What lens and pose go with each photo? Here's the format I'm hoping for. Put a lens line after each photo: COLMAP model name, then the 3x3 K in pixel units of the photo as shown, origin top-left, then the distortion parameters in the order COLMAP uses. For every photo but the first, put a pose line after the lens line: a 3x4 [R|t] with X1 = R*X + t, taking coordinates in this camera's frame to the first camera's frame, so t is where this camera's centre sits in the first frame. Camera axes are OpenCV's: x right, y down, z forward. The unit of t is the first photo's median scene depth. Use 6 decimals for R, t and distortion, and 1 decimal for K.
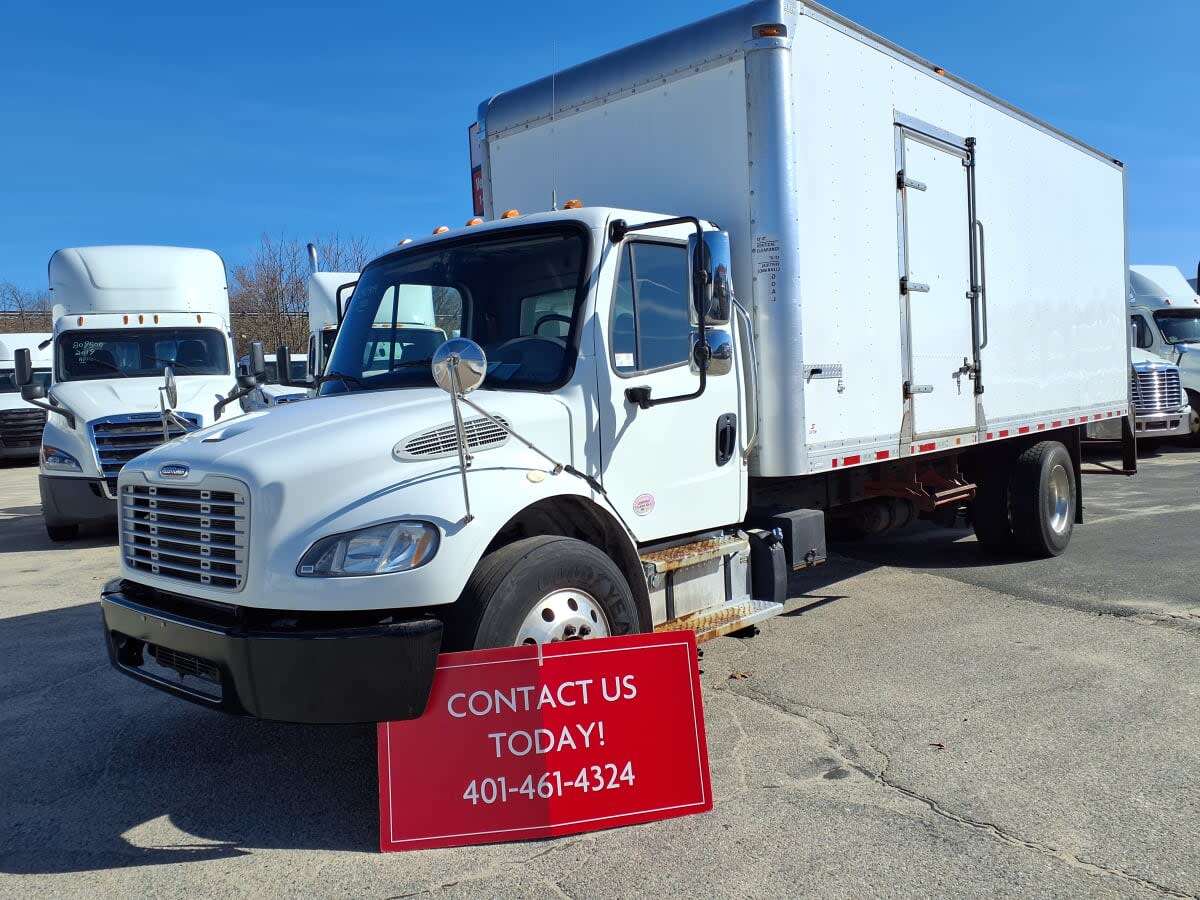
lens RADIAL K [[980.1, 0, 614.3], [0, 980.1, 450.1], [0, 0, 1]] dist [-0.011253, -0.001719]
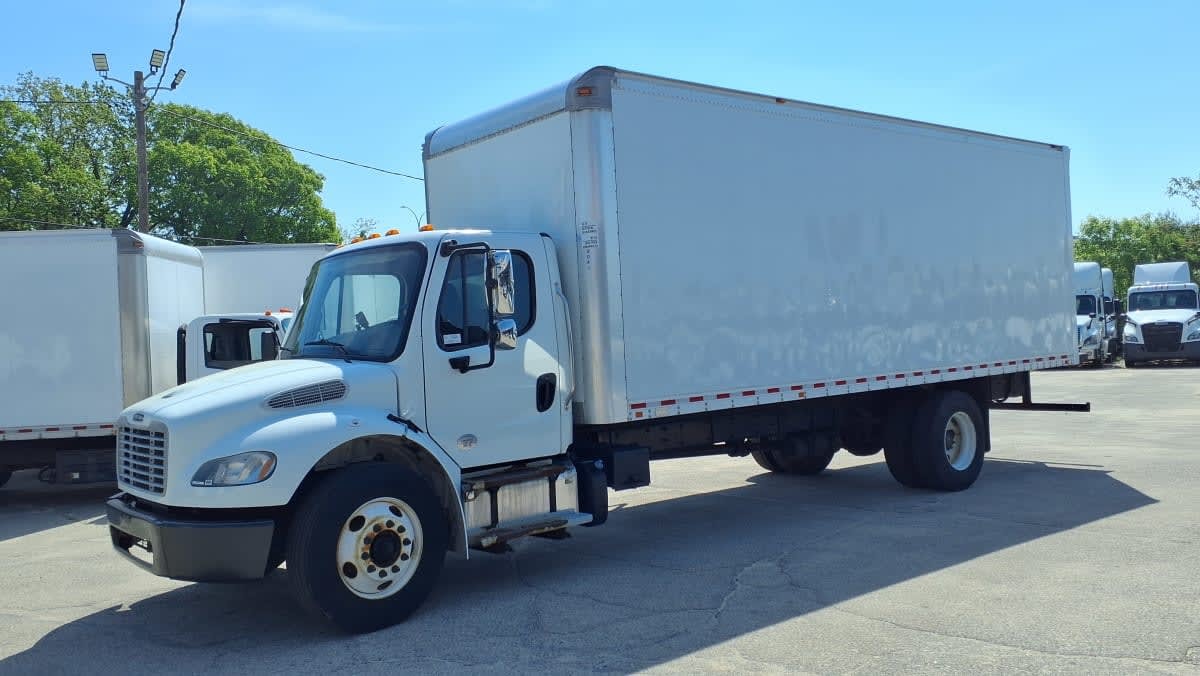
lens RADIAL K [[980.2, 0, 593.8], [0, 980.2, 332.9], [0, 0, 1]] dist [-0.000035, 0.017205]
pose [[0.988972, -0.011456, -0.147660, 0.431927], [0.004009, 0.998709, -0.050629, -0.027545], [0.148049, 0.049479, 0.987742, -0.380539]]
